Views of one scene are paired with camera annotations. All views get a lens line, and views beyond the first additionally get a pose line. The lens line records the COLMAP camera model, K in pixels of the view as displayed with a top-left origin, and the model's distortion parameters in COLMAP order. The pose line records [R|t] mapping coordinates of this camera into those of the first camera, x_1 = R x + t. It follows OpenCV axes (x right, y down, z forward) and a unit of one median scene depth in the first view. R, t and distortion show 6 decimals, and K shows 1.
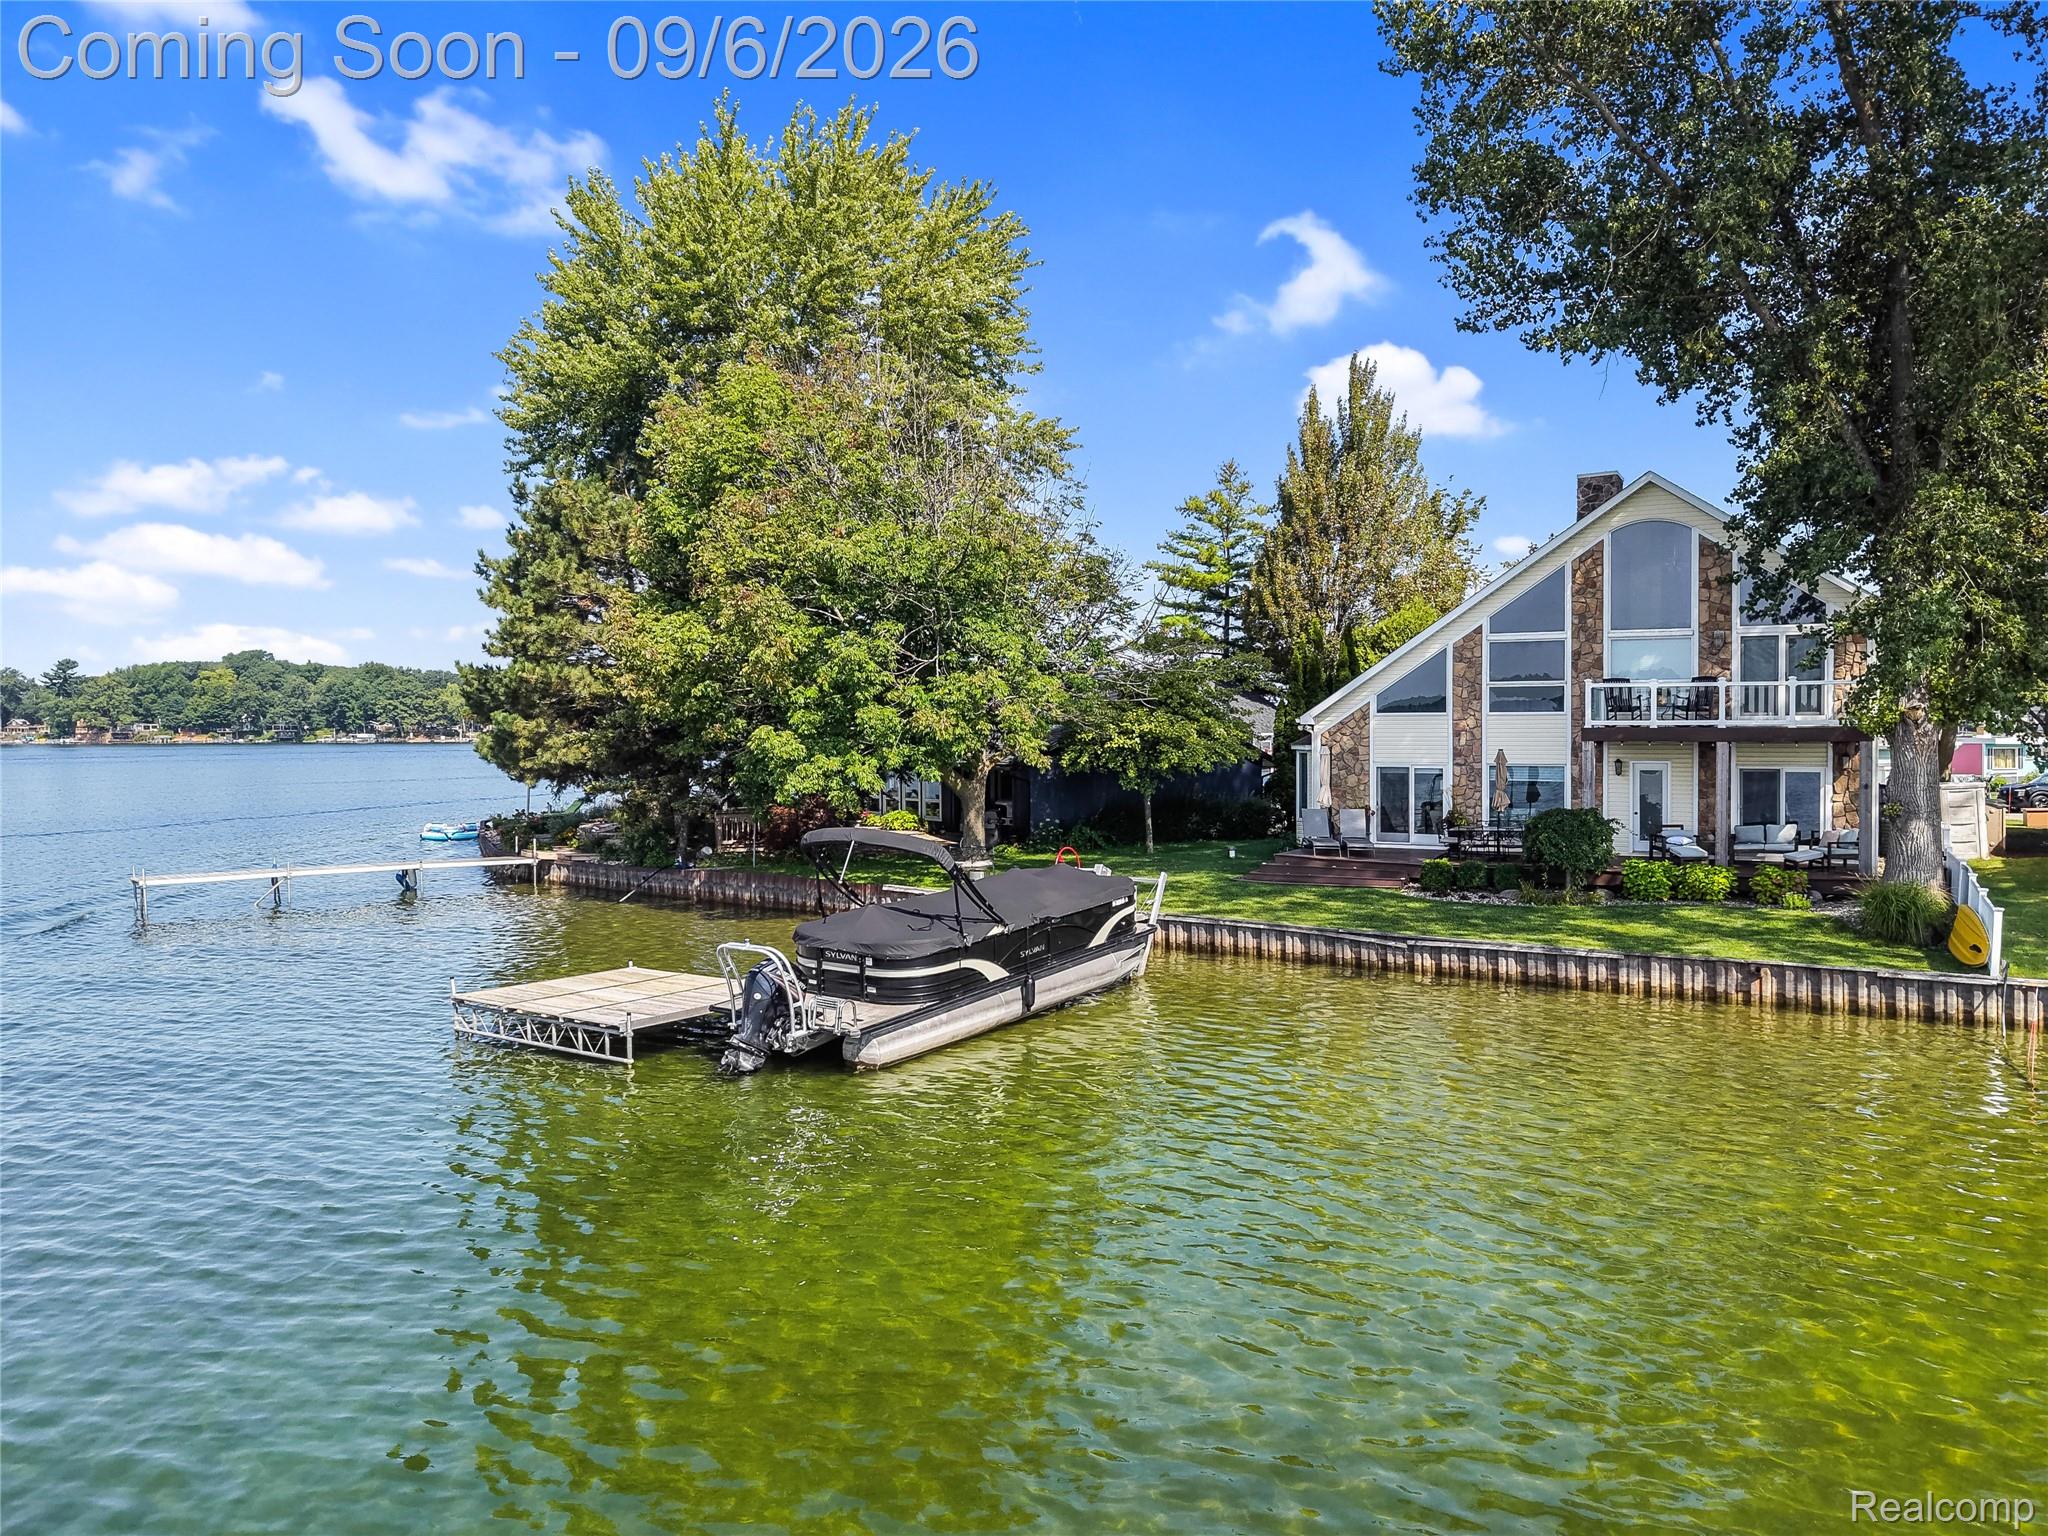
lens RADIAL K [[1447.1, 0, 1035.1], [0, 1447.1, 760.4], [0, 0, 1]] dist [0.030818, -0.012245]
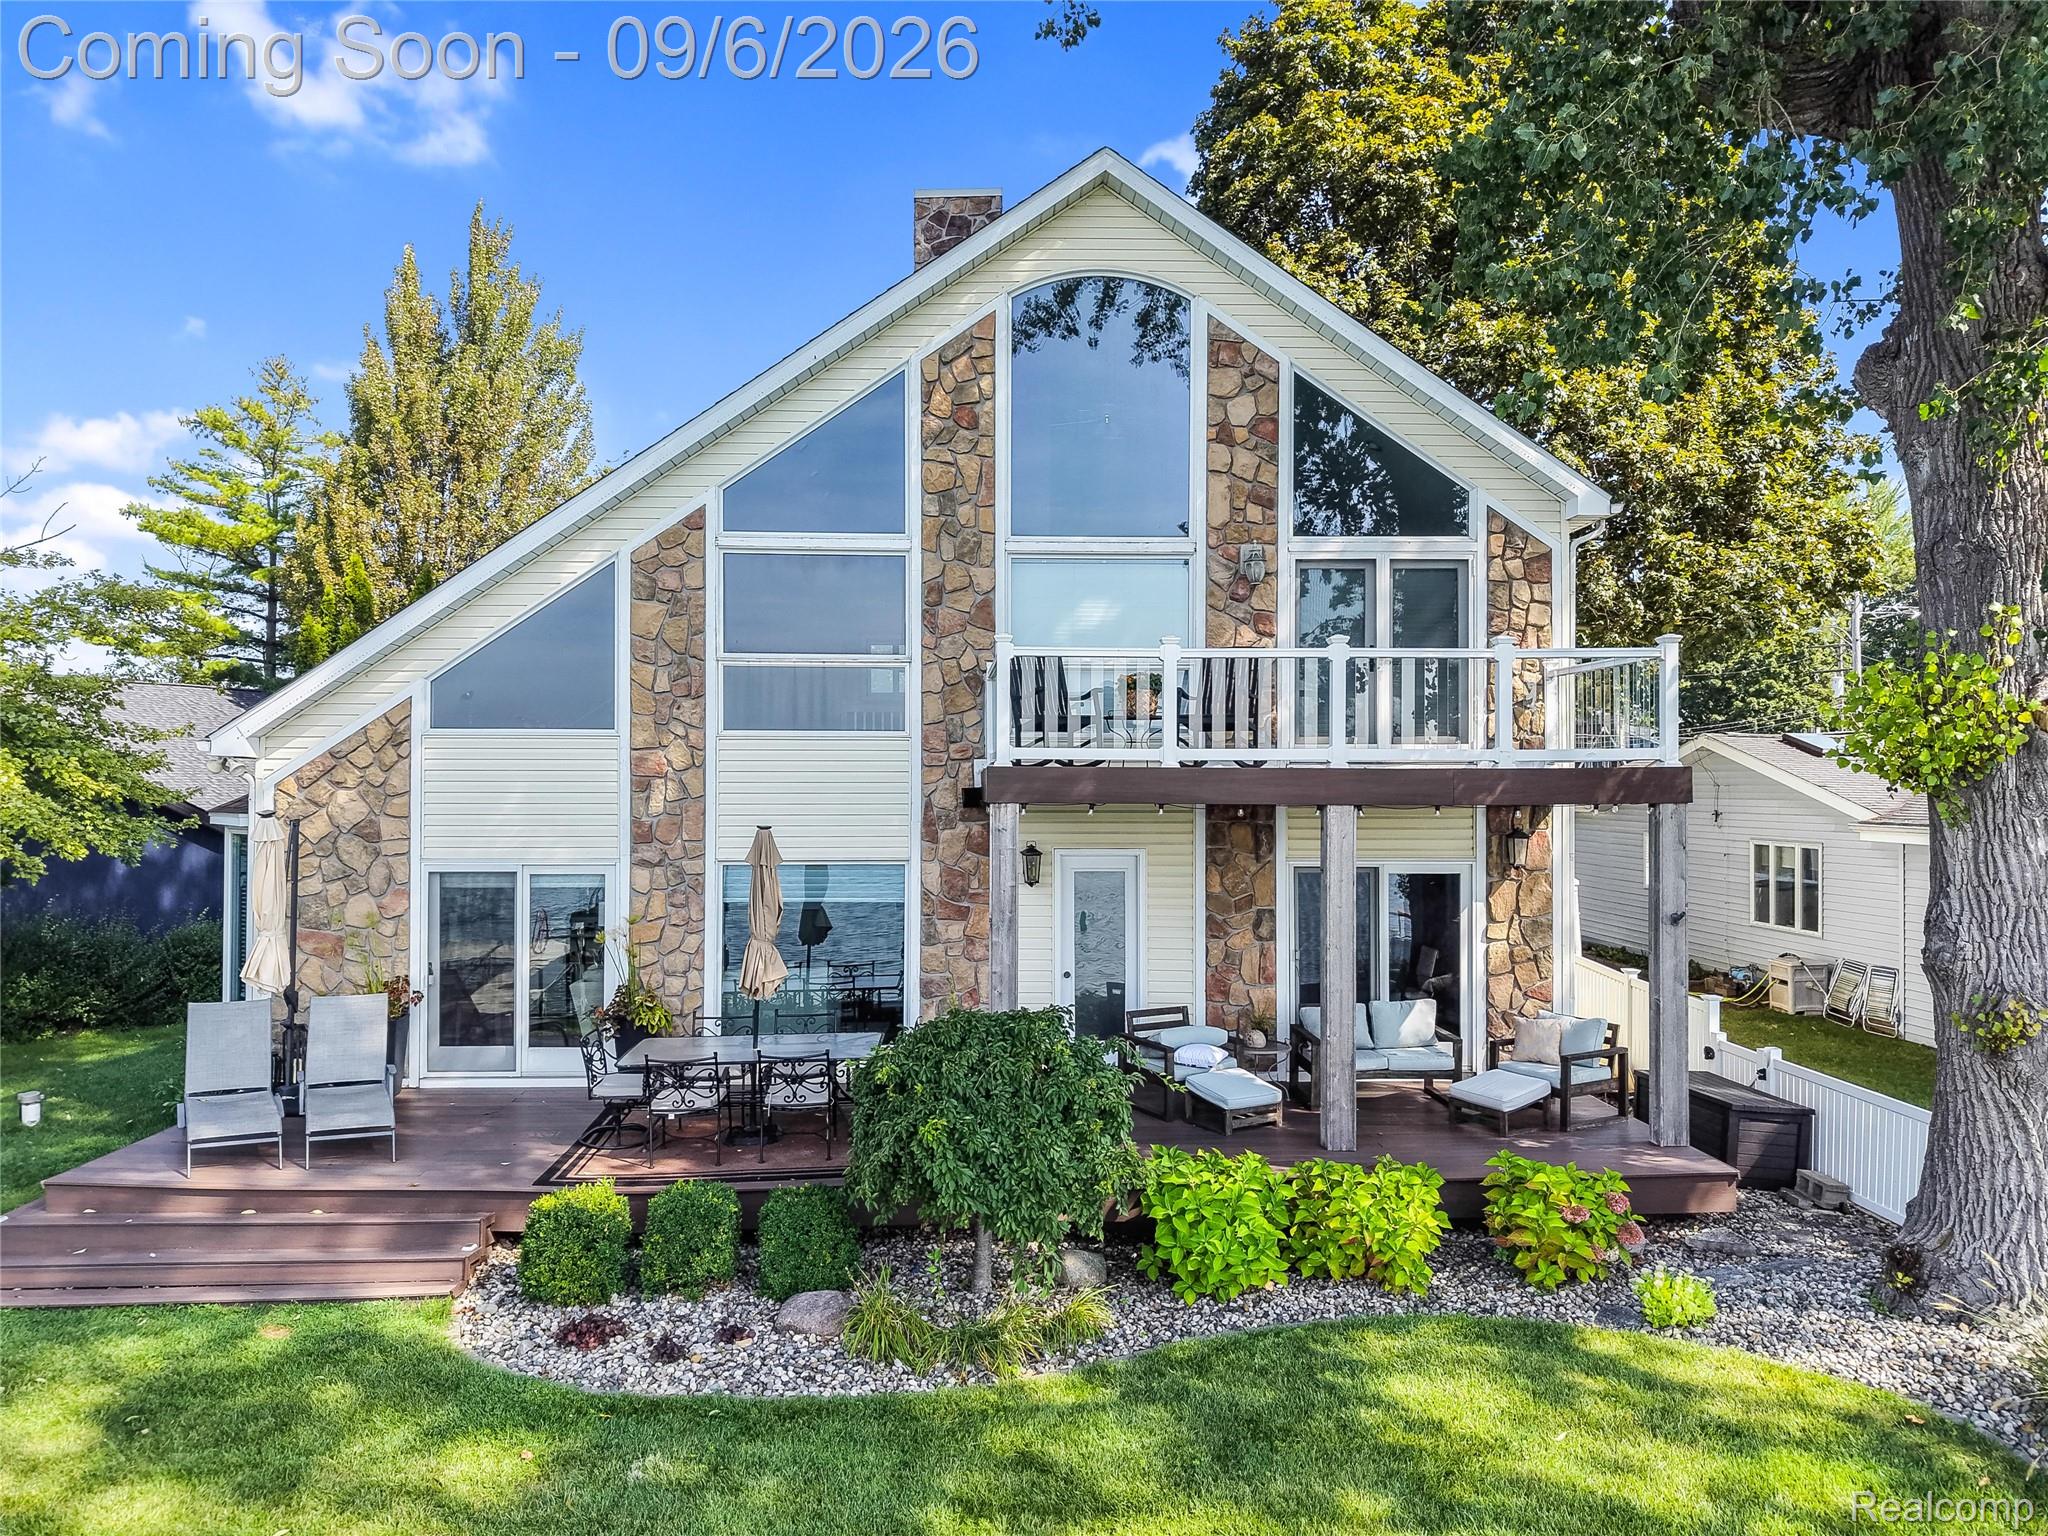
lens RADIAL K [[1447.1, 0, 1035.1], [0, 1447.1, 760.4], [0, 0, 1]] dist [0.030818, -0.012245]
pose [[0.851196, 0.012560, 0.524698, 0.177444], [0.007633, 0.999312, -0.036303, -0.009935], [-0.524793, 0.034906, 0.850514, 0.617095]]
